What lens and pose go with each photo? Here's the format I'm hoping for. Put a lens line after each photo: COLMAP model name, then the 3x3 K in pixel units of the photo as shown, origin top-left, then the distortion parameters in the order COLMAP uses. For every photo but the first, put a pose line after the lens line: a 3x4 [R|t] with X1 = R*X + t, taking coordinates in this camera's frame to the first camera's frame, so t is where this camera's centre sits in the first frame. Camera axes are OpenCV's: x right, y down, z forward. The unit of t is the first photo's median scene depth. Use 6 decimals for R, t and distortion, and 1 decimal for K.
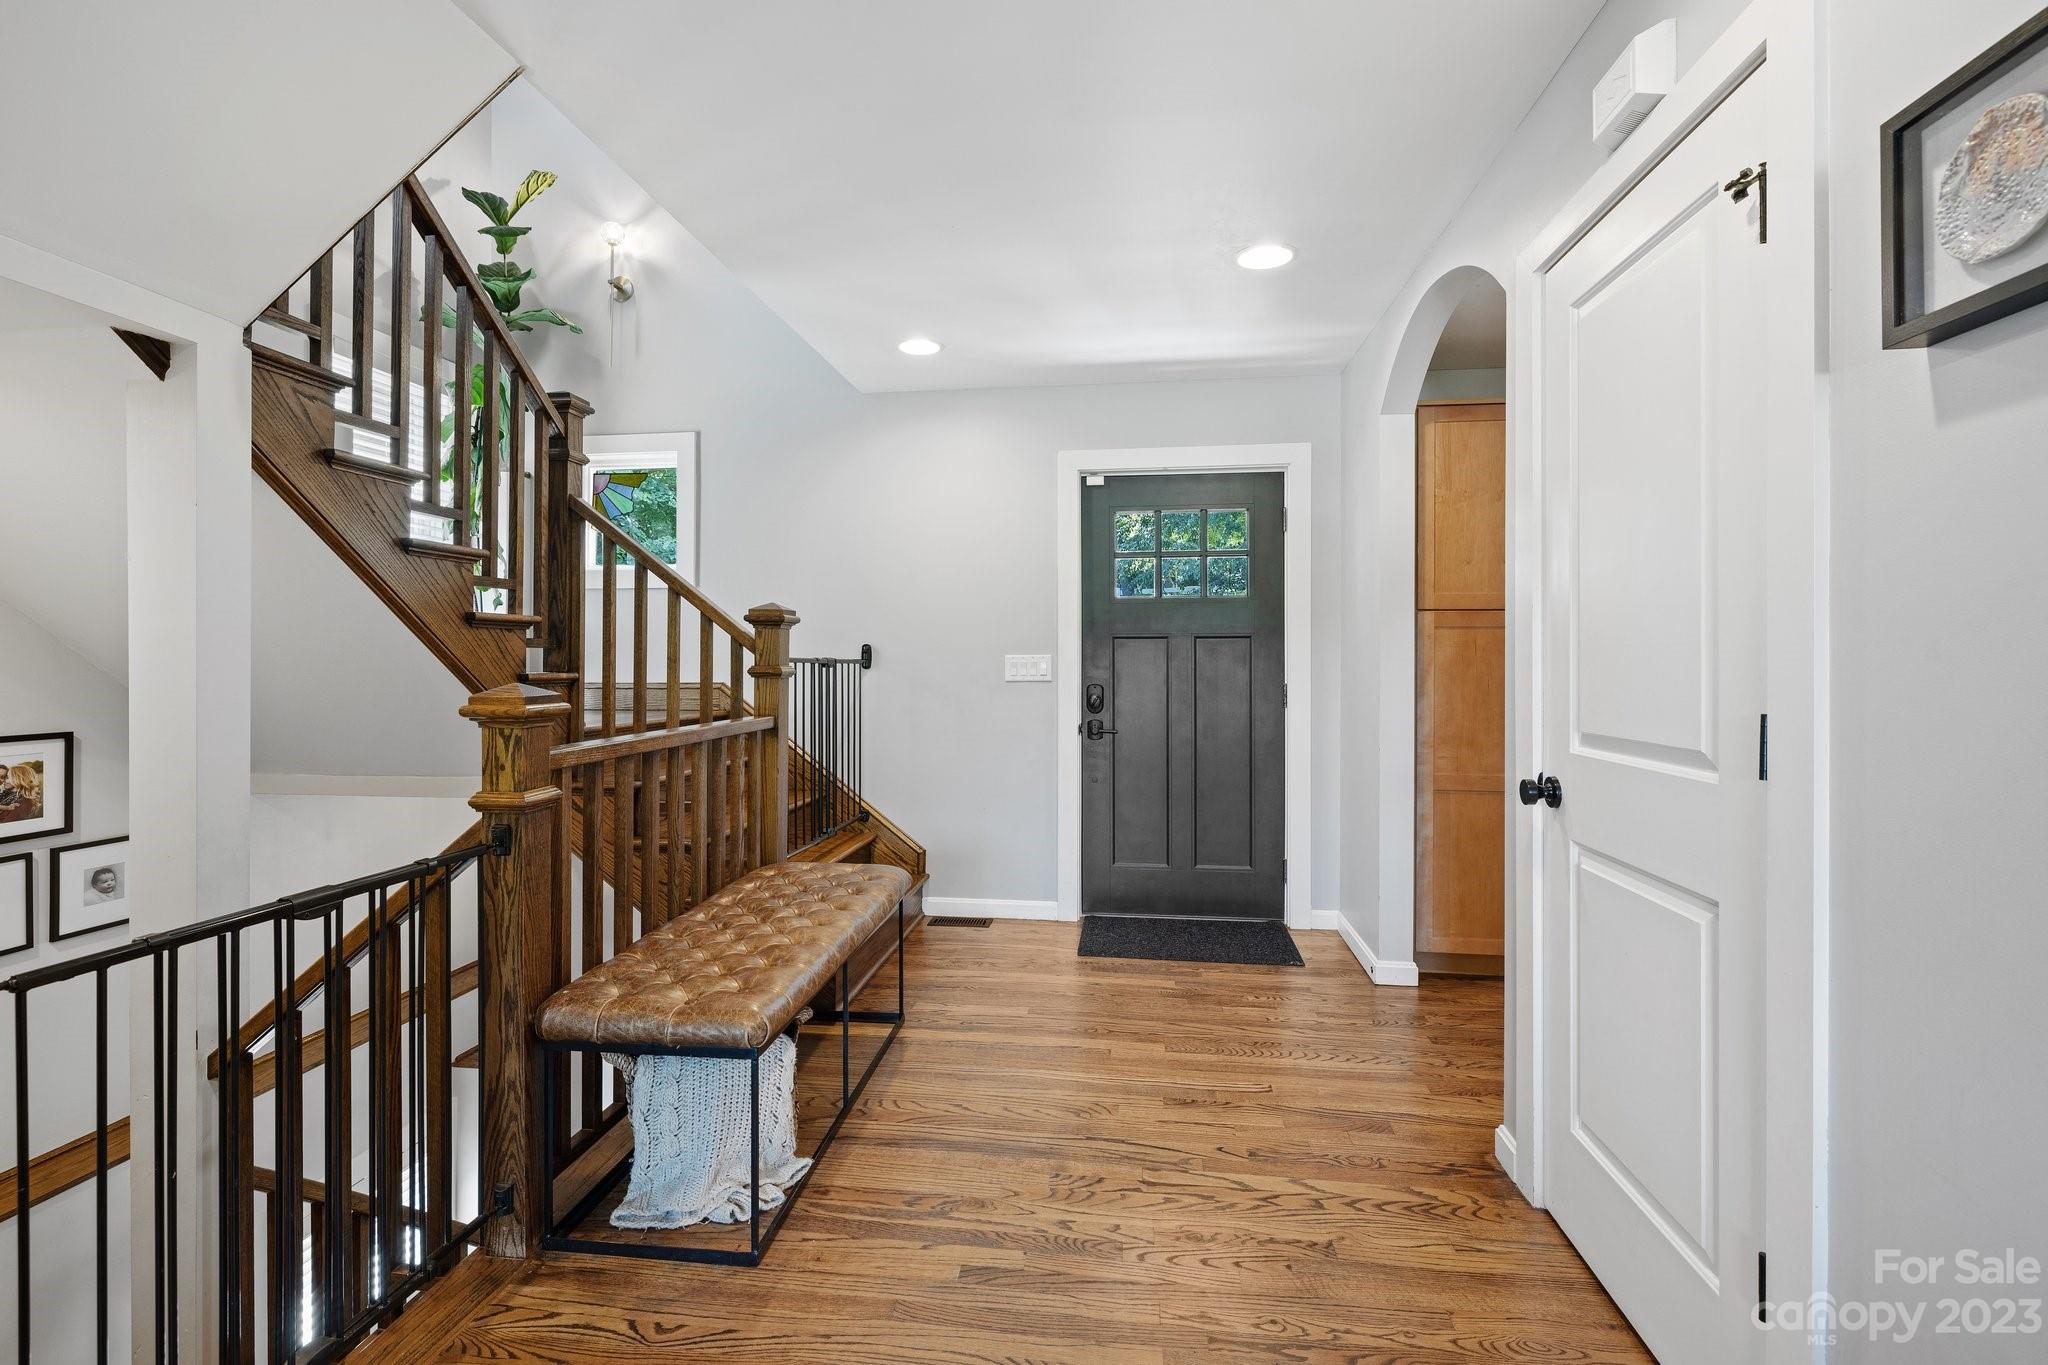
lens RADIAL K [[924.7, 0, 1022.3], [0, 924.7, 662.7], [0, 0, 1]] dist [0.004539, 0.000398]
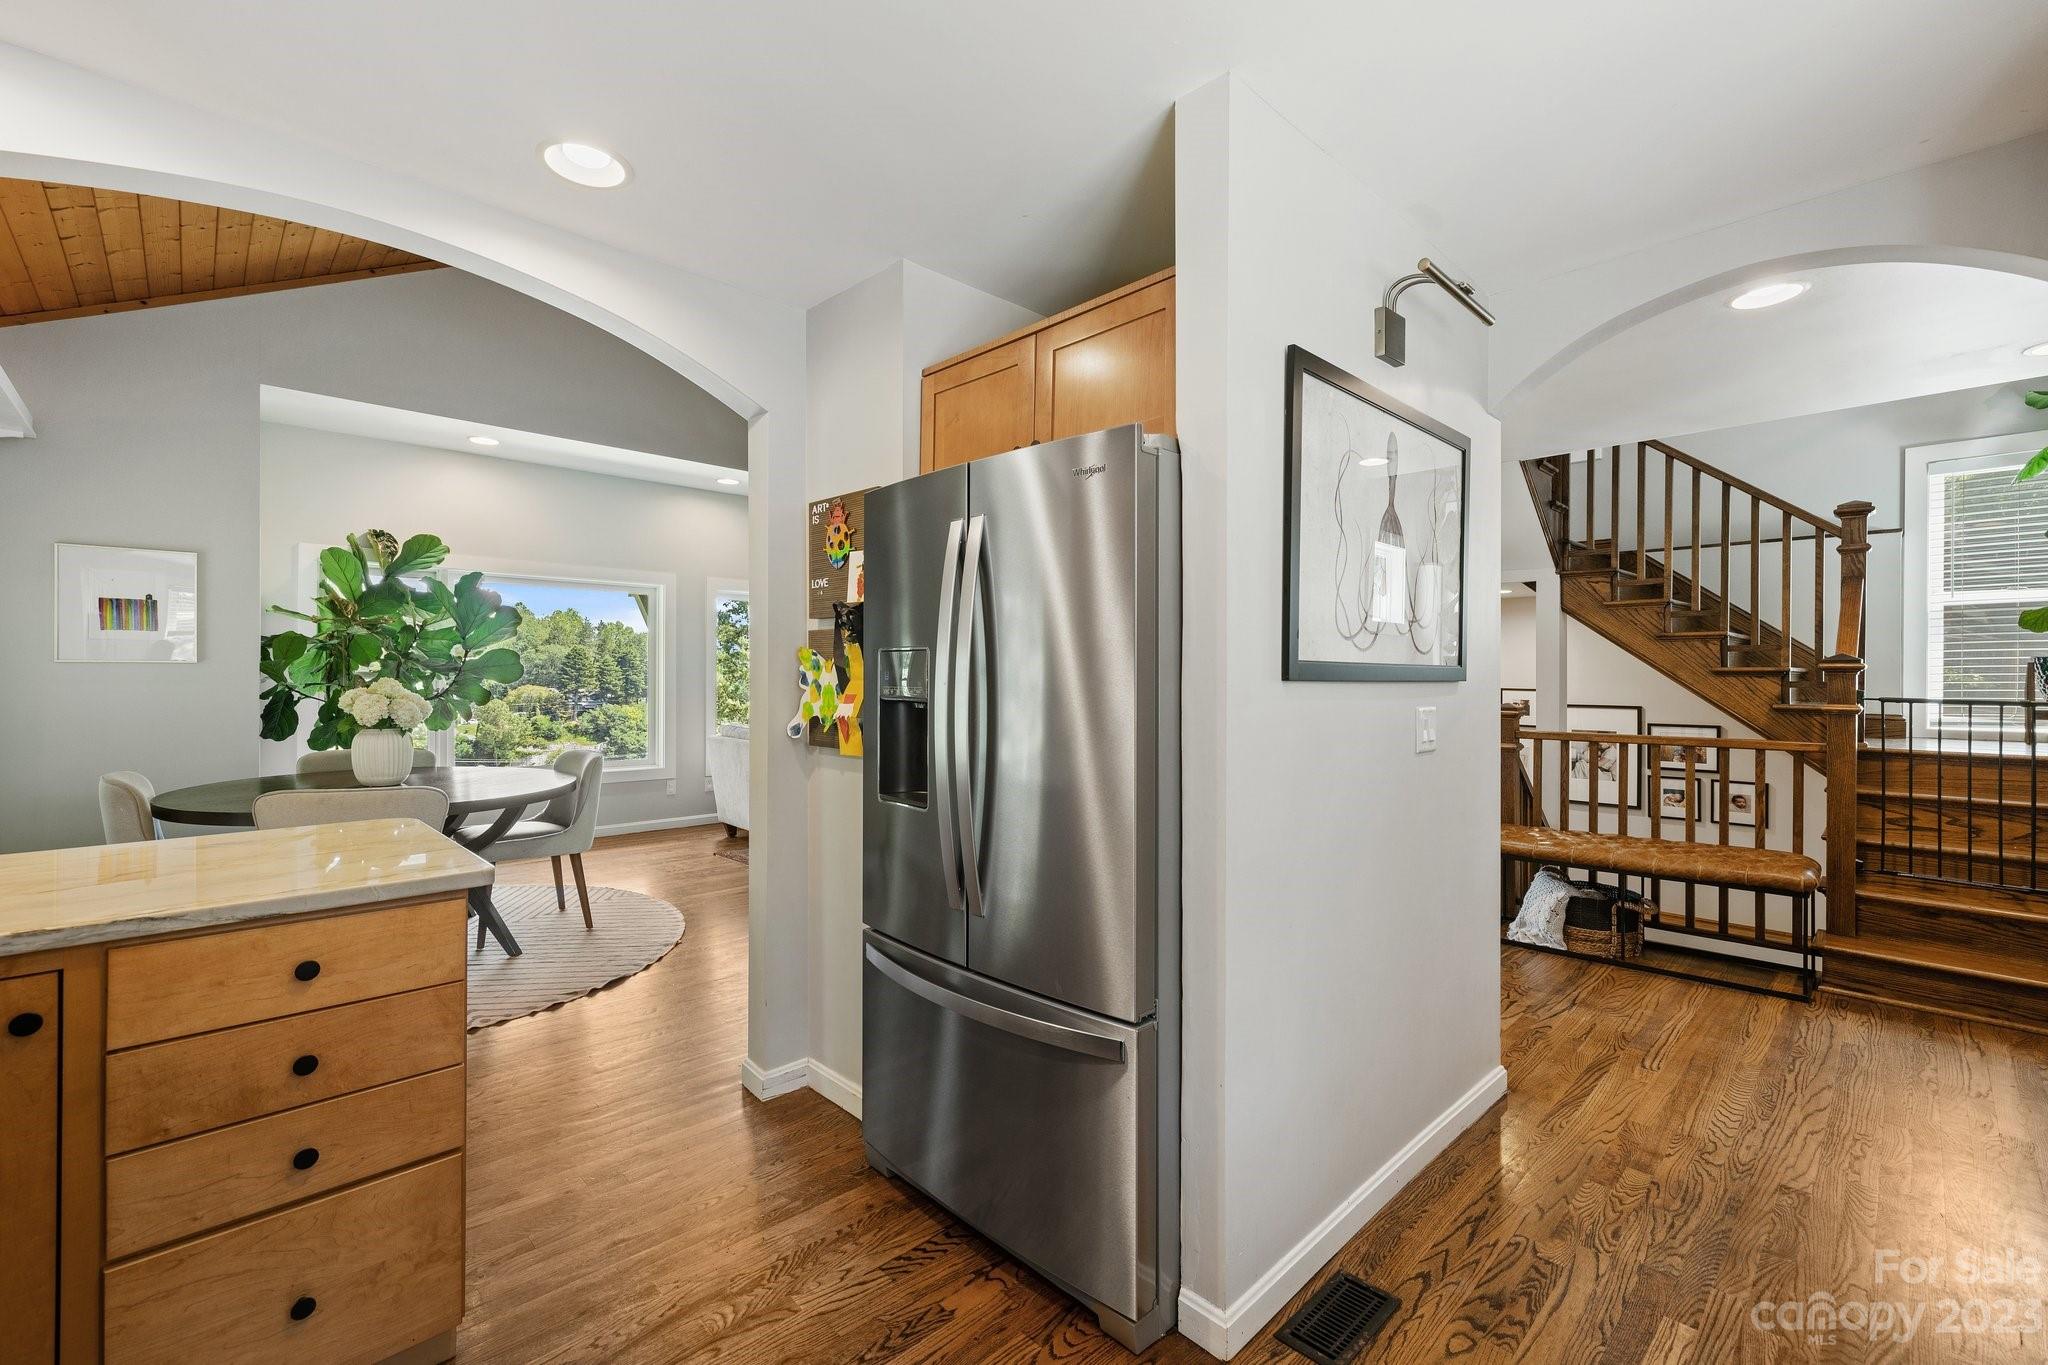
lens RADIAL K [[865.0, 0, 1028.7], [0, 865.0, 673.5], [0, 0, 1]] dist [0.004166, -0.000066]
pose [[-0.619506, -0.003042, -0.784986, 1.240794], [-0.006365, 0.999979, 0.001147, -0.031338], [0.784966, 0.005707, -0.619512, 0.808373]]
